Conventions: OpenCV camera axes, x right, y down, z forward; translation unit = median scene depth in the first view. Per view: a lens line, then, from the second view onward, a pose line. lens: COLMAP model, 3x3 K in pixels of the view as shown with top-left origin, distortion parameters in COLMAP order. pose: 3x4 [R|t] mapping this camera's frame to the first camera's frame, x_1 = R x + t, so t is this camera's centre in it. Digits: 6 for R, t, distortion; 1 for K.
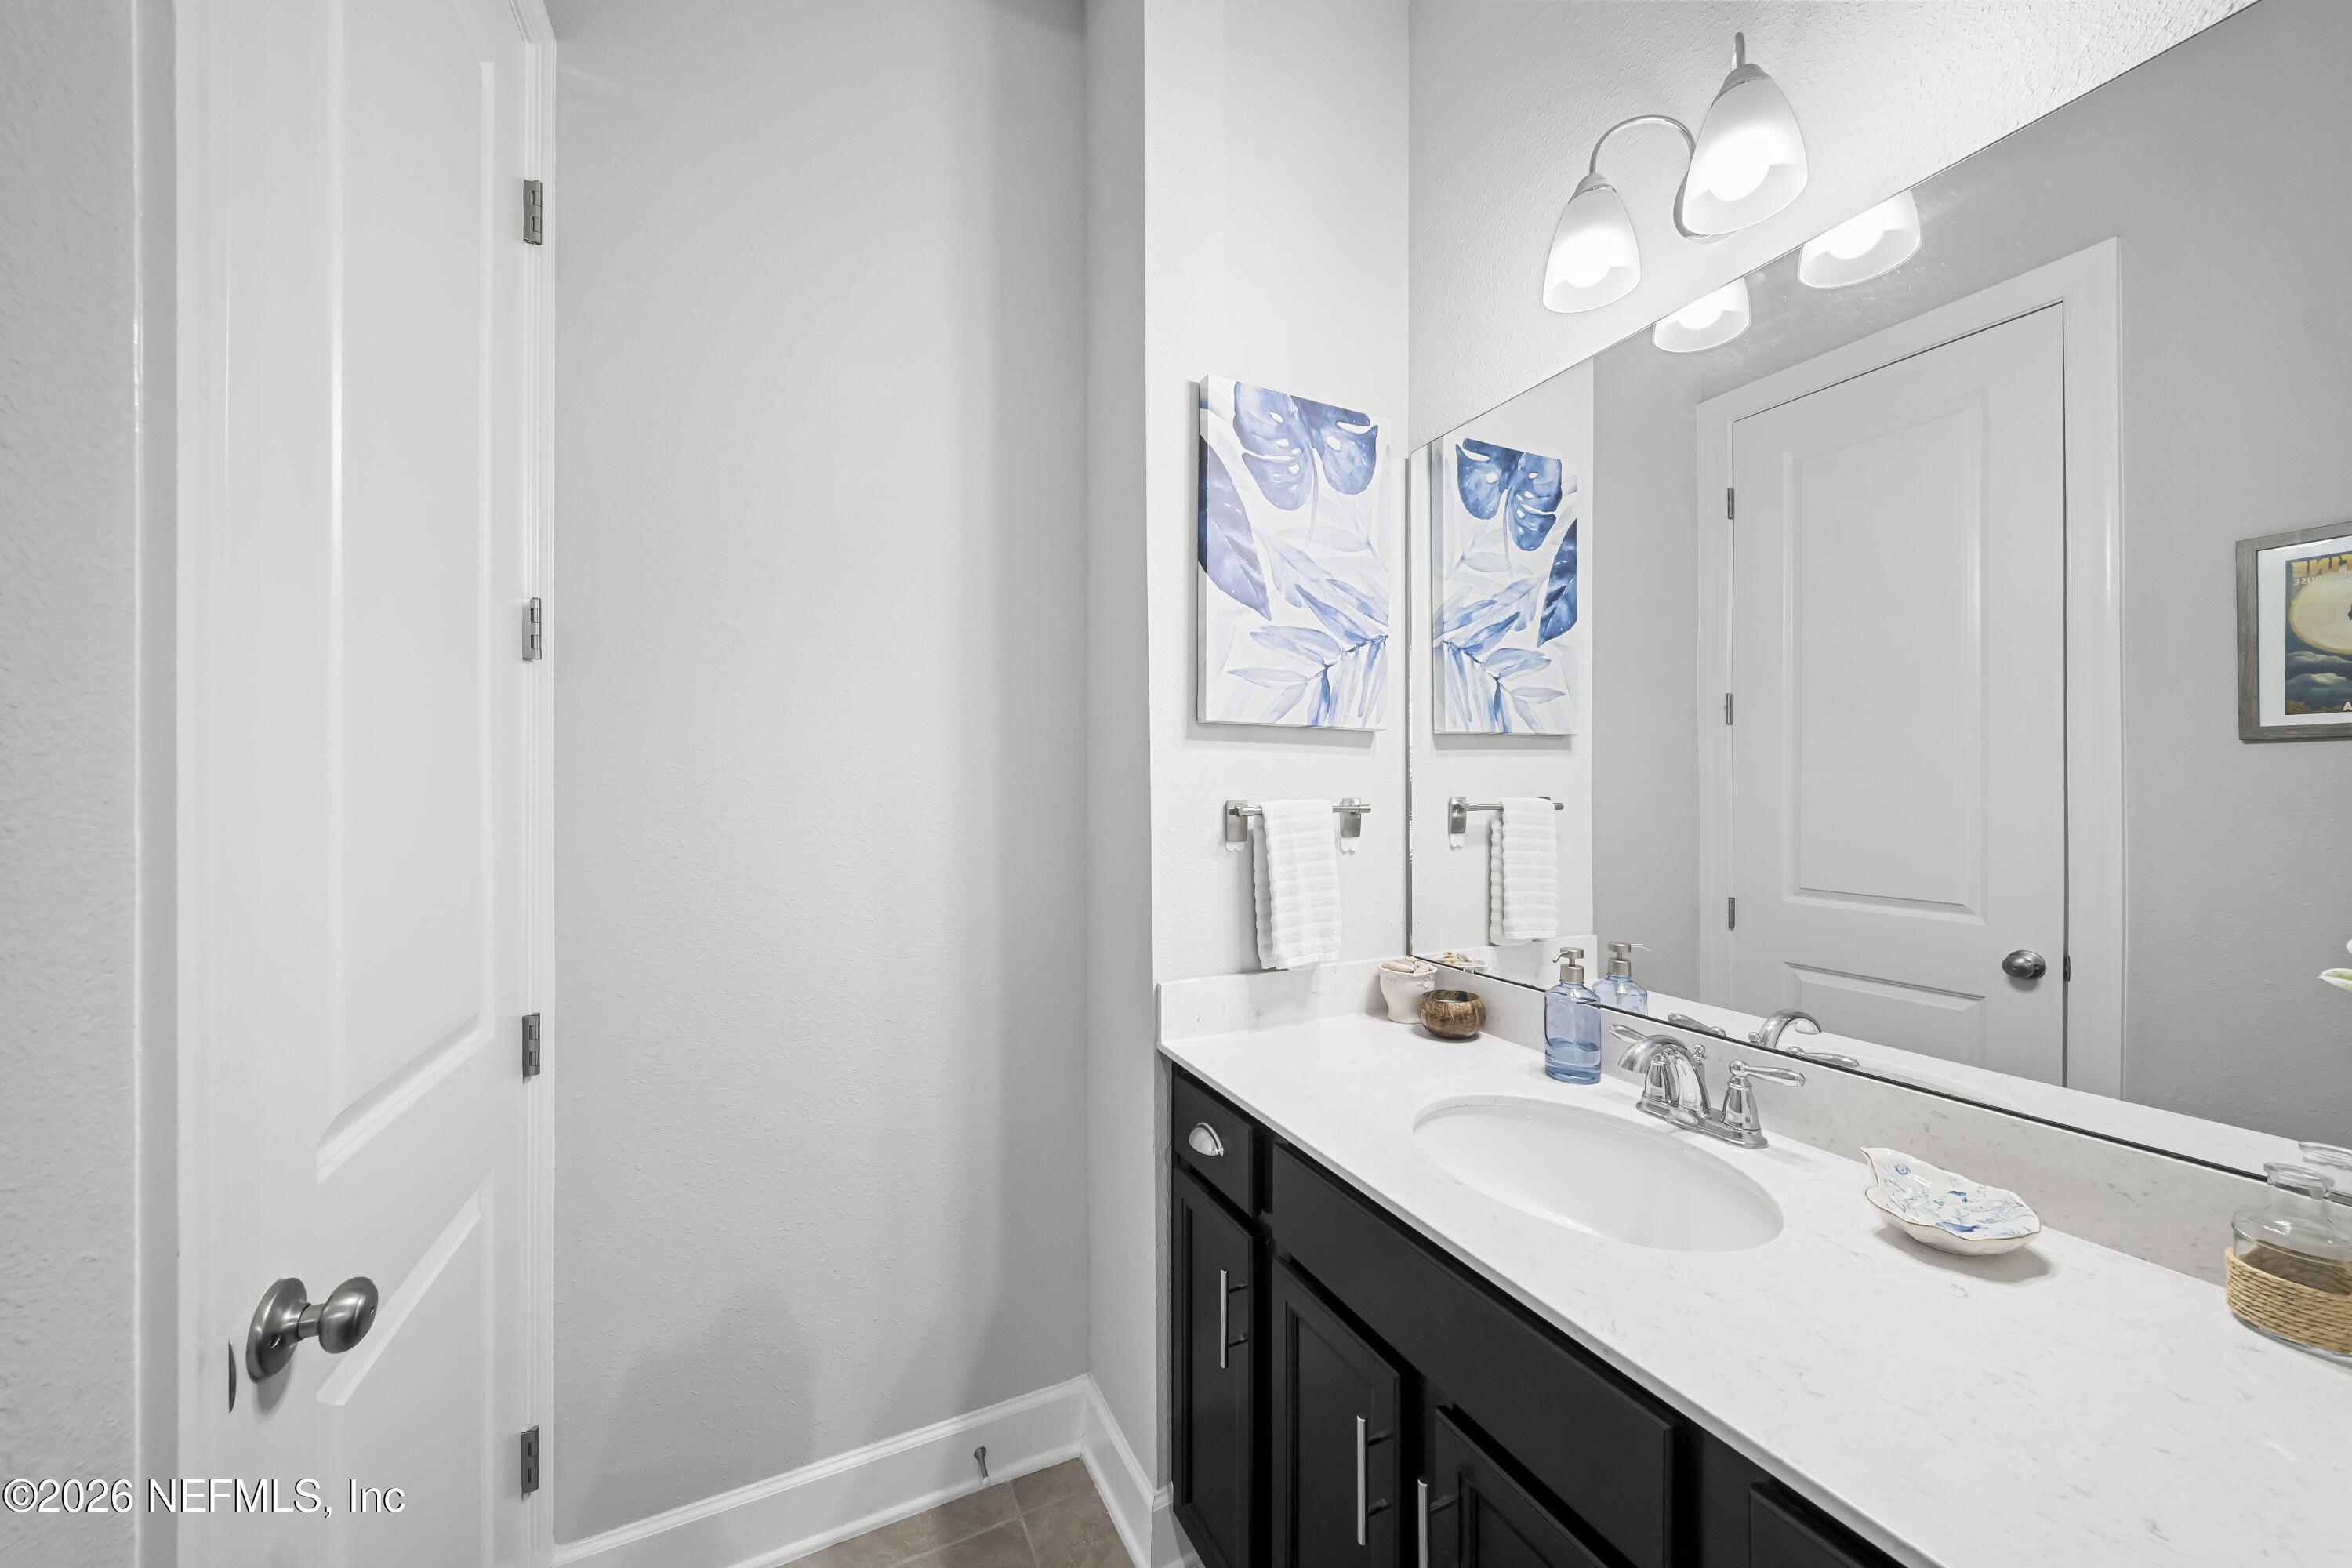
lens RADIAL K [[820.8, 0, 1169.4], [0, 820.8, 796.5], [0, 0, 1]] dist [0.009405, -0.002859]
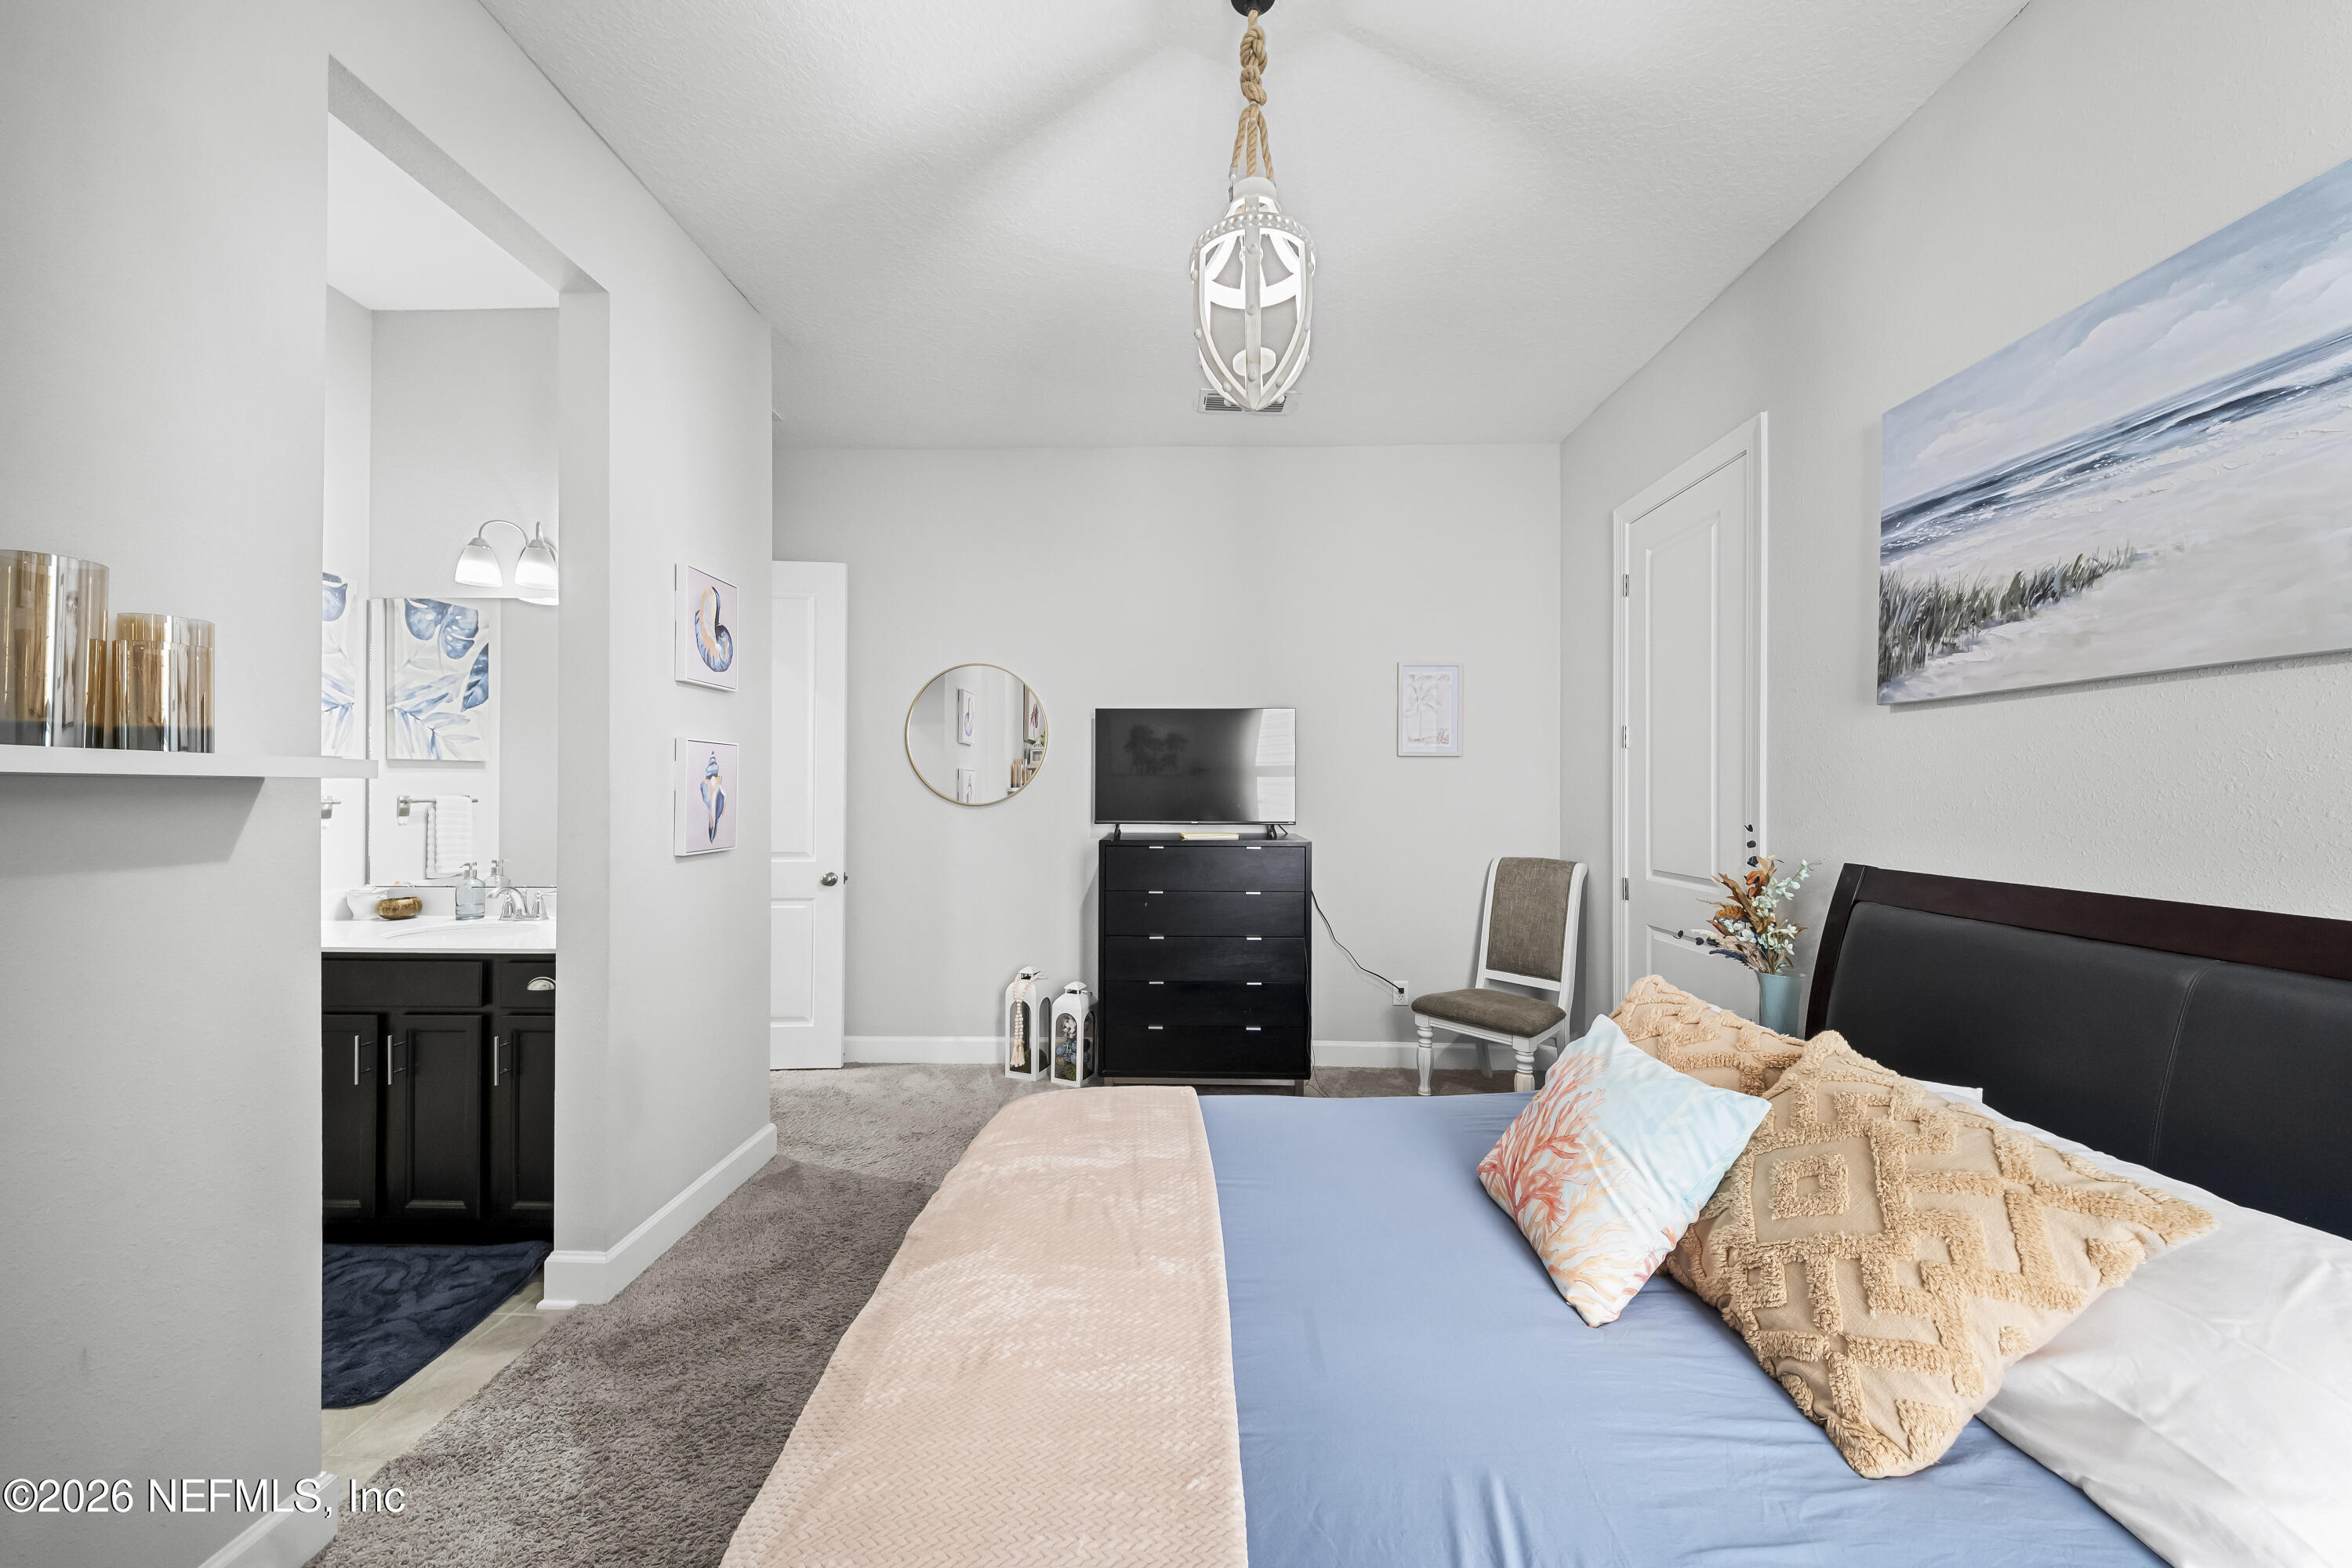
lens RADIAL K [[820.8, 0, 1163.9], [0, 820.8, 787.3], [0, 0, 1]] dist [0.009405, -0.002859]
pose [[0.458651, 0.013568, 0.888513, -0.471651], [0.007869, 0.999782, -0.019330, 0.030043], [-0.888582, 0.015857, 0.458445, -1.251454]]
